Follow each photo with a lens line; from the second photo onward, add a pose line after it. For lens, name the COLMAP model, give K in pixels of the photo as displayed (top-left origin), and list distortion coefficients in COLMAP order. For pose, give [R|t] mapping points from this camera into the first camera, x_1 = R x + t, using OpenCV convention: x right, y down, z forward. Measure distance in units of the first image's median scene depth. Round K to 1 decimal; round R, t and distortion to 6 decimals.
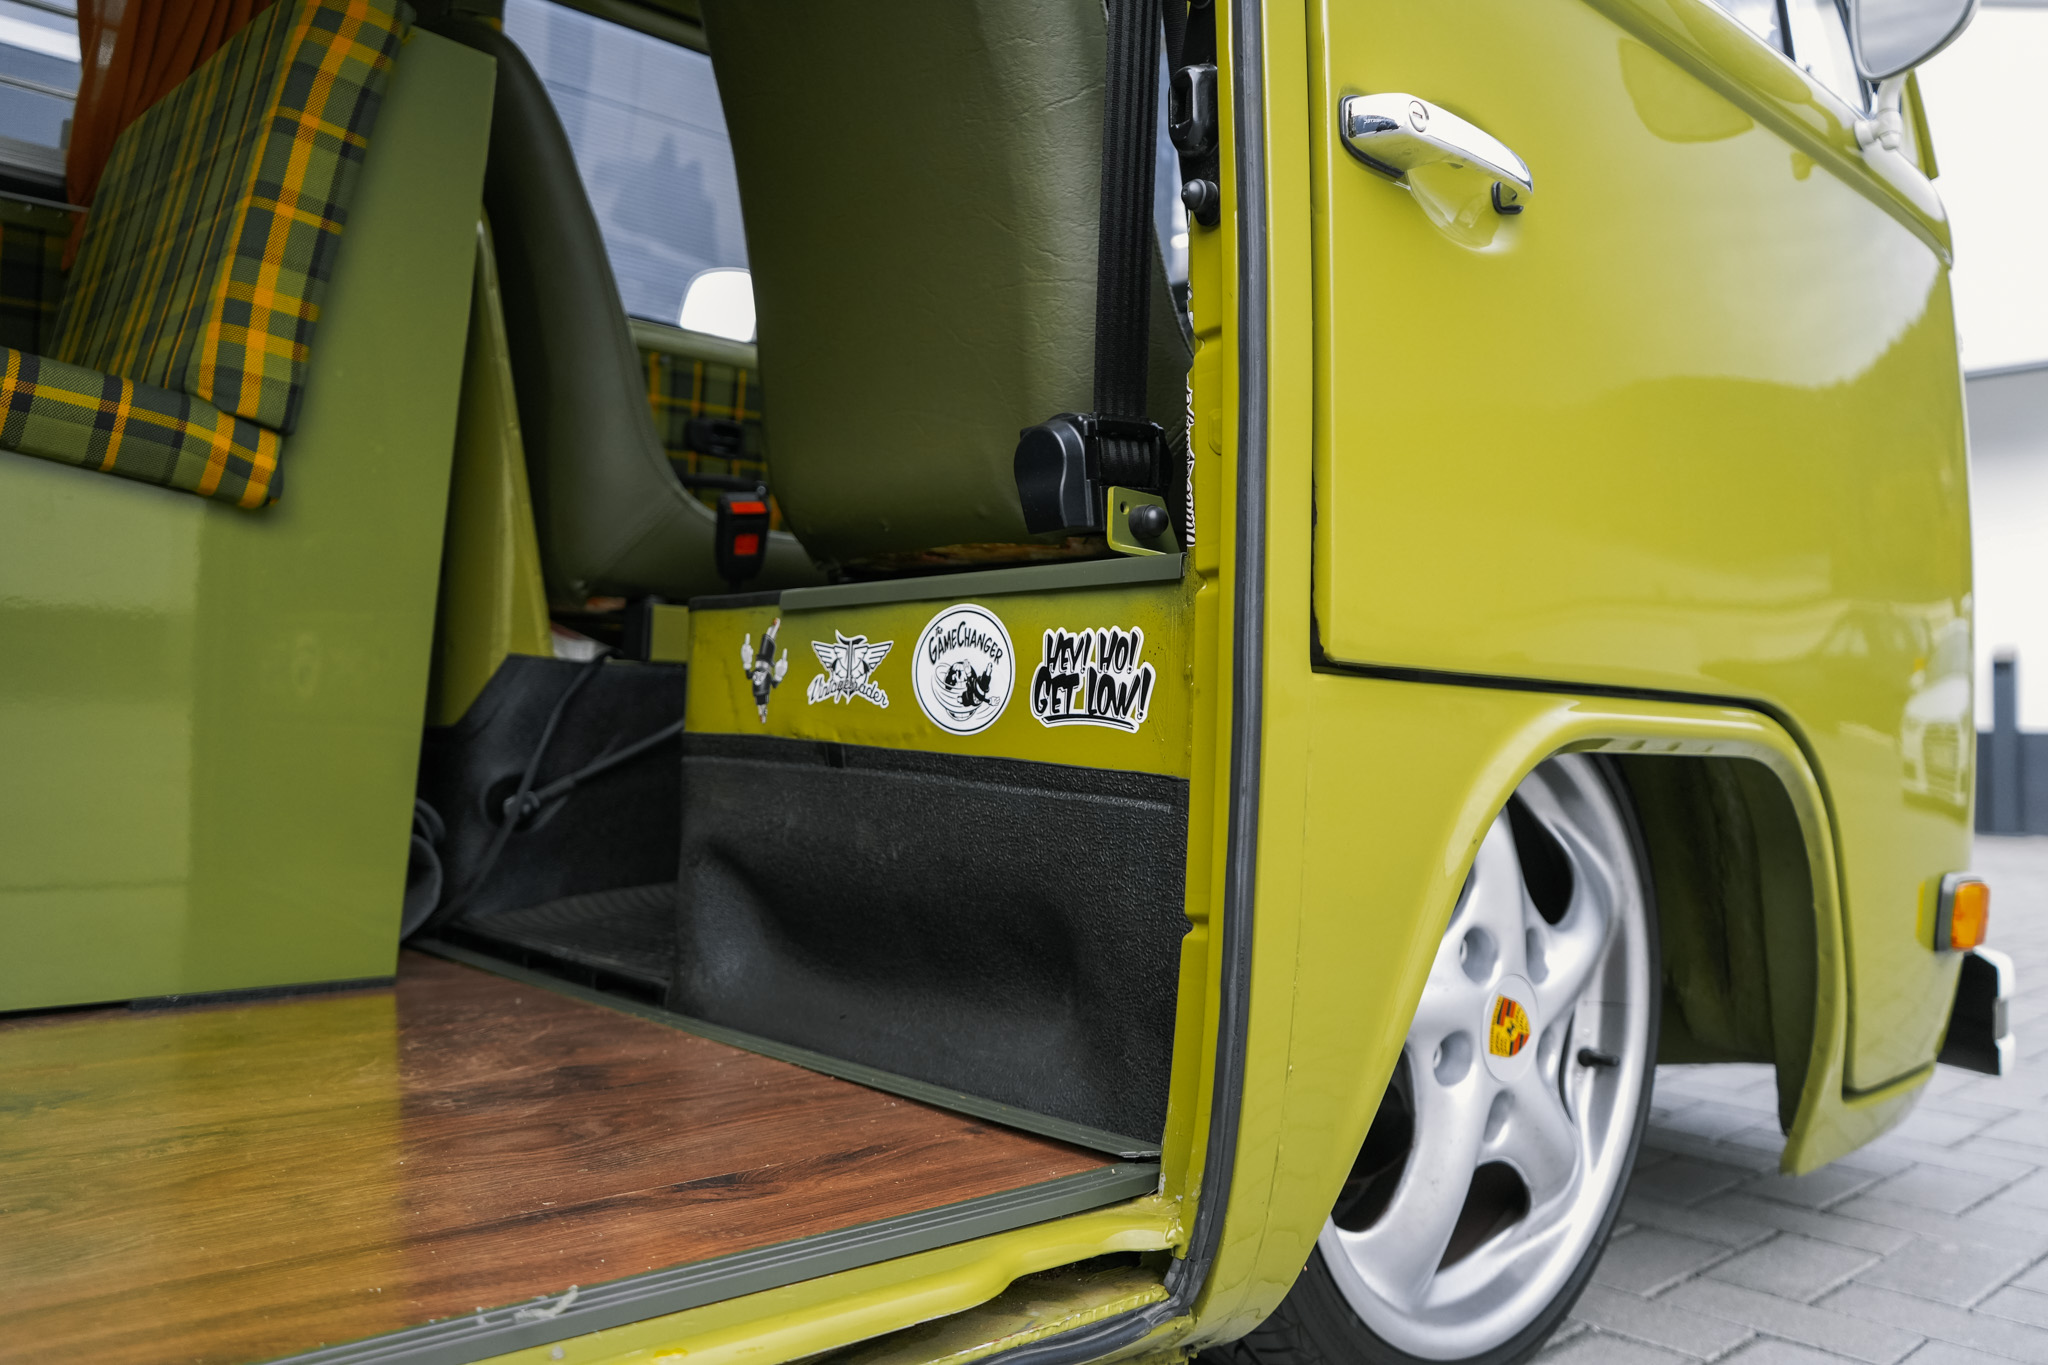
lens RADIAL K [[1648.7, 0, 1029.2], [0, 1648.7, 675.8], [0, 0, 1]] dist [0.000554, 0.004570]
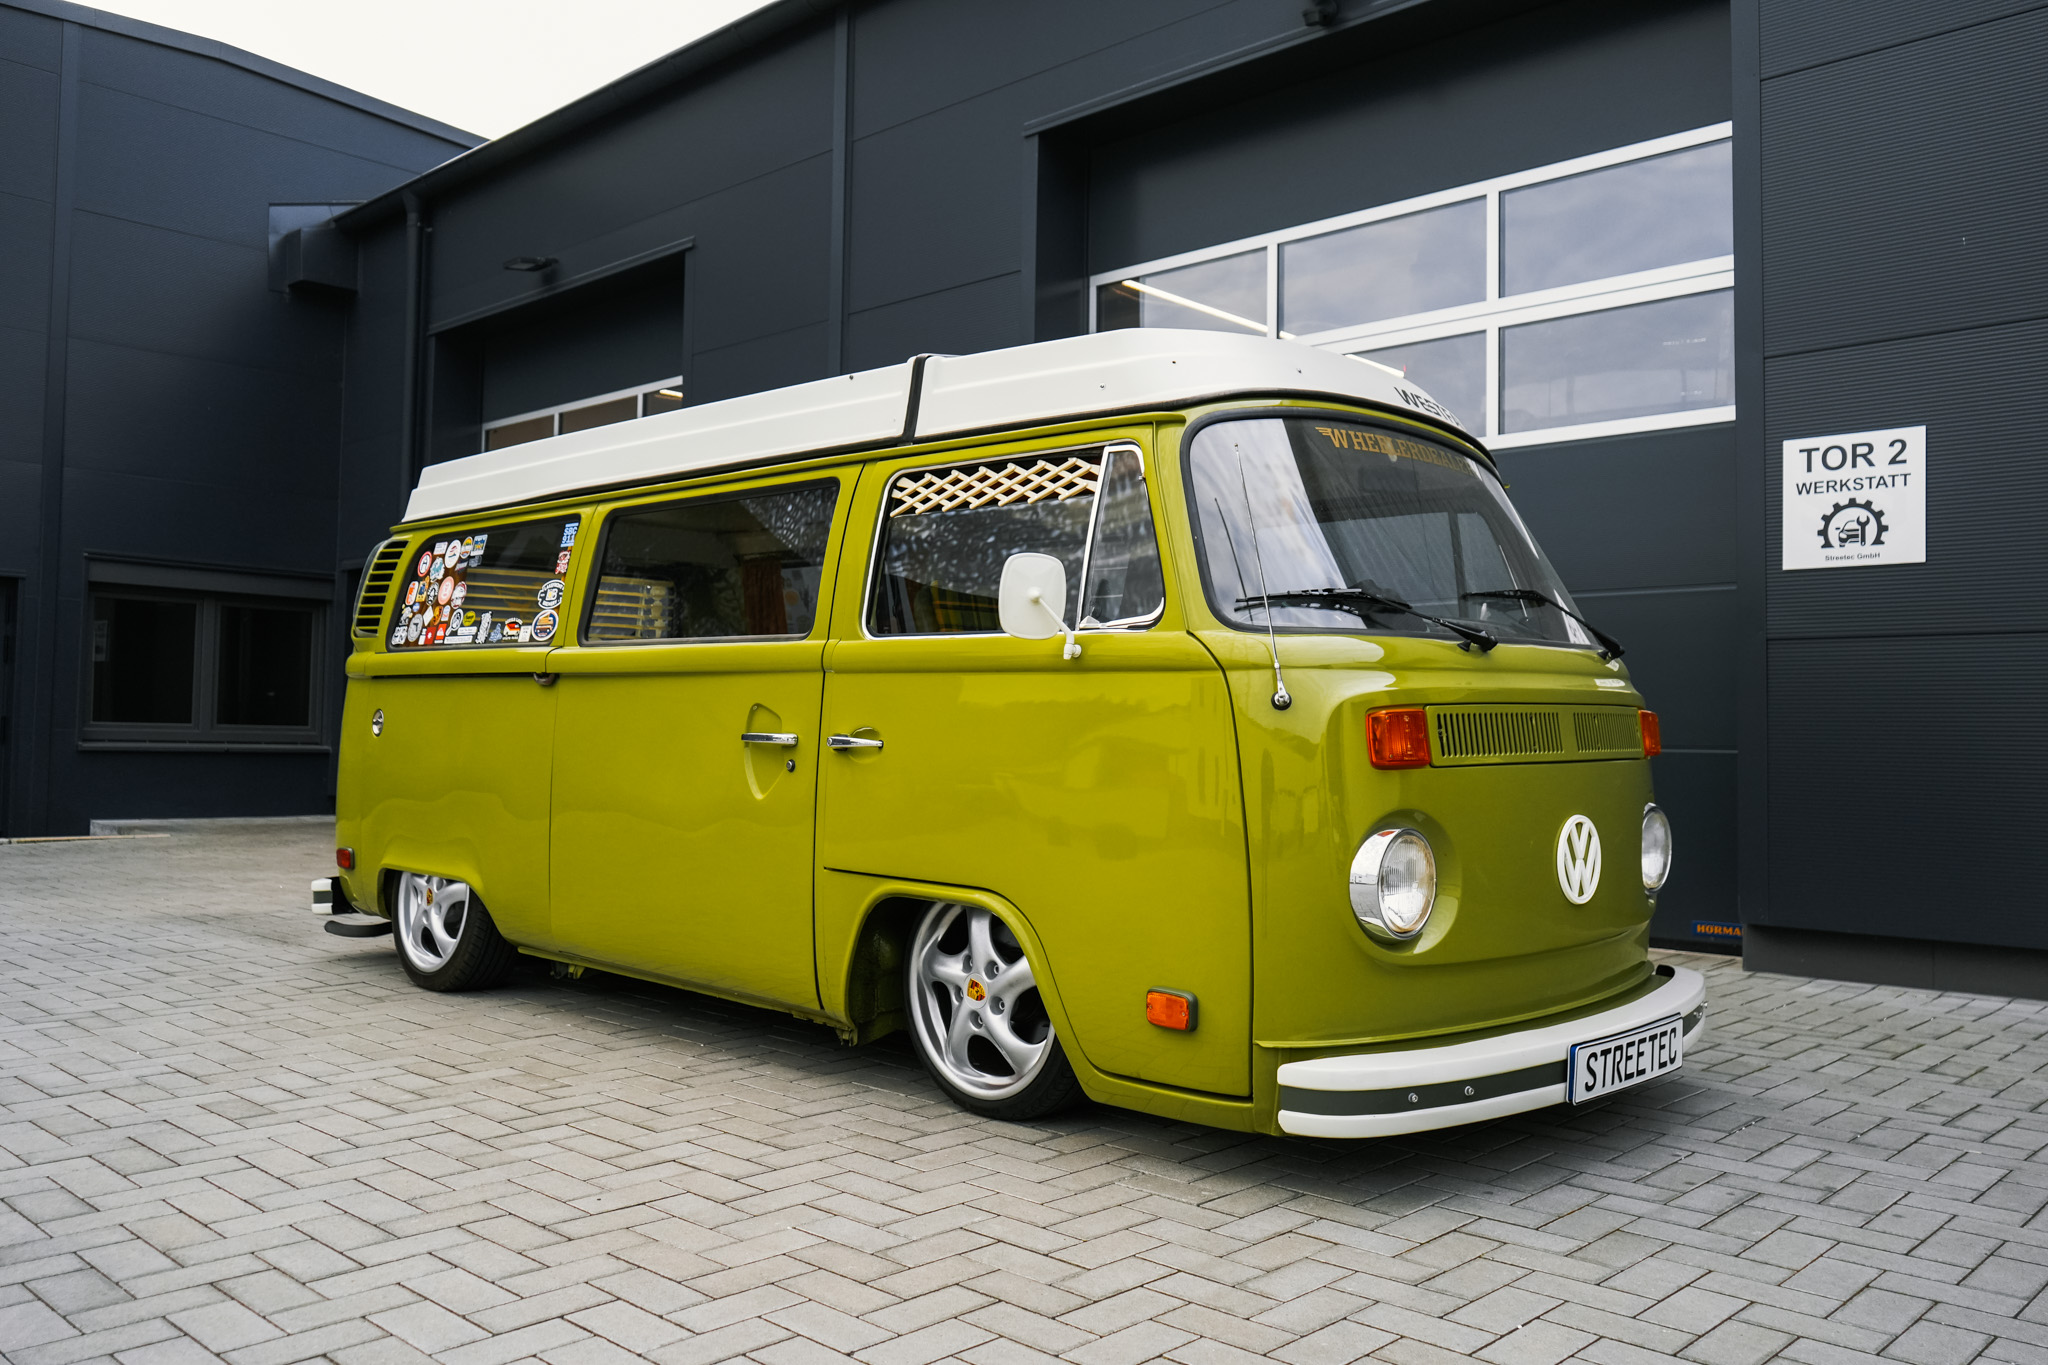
lens RADIAL K [[1616.4, 0, 1019.5], [0, 1616.4, 677.1], [0, 0, 1]] dist [-0.013185, -0.000850]
pose [[0.039181, -0.057633, -0.997569, 3.226436], [0.013344, 0.998276, -0.057150, -0.187138], [0.999143, -0.011072, 0.039882, 0.952112]]
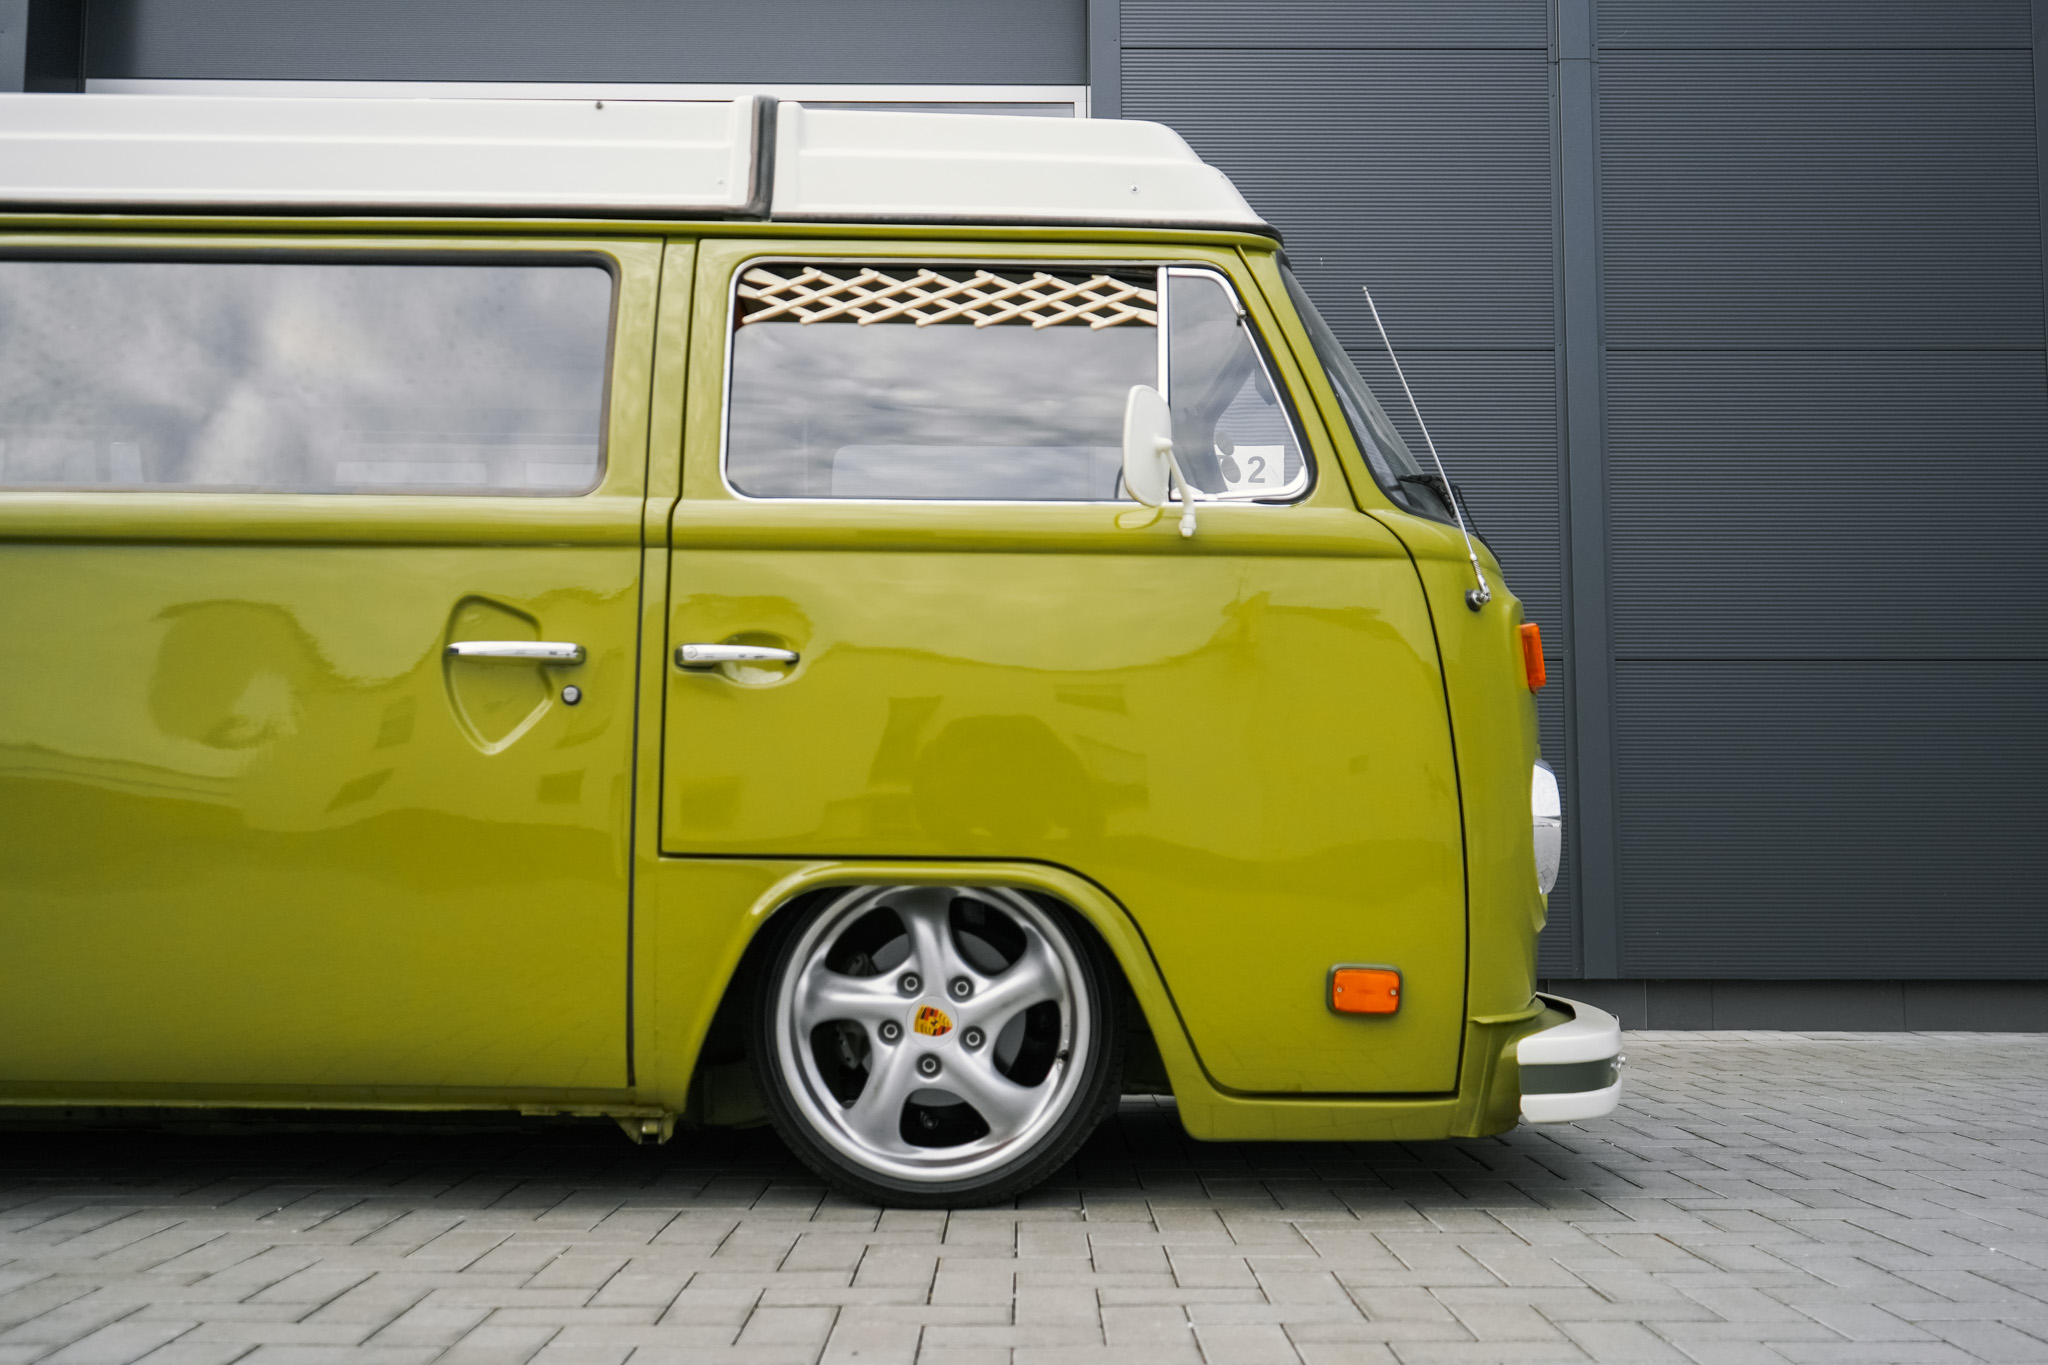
lens RADIAL K [[2067.8, 0, 1024.0], [0, 2067.8, 682.5], [0, 0, 1]] dist [-0.000152, 0.001206]
pose [[0.717732, -0.093577, -0.690003, 2.164117], [0.034496, 0.994490, -0.098989, 0.050093], [0.695465, 0.047245, 0.717005, -0.779461]]
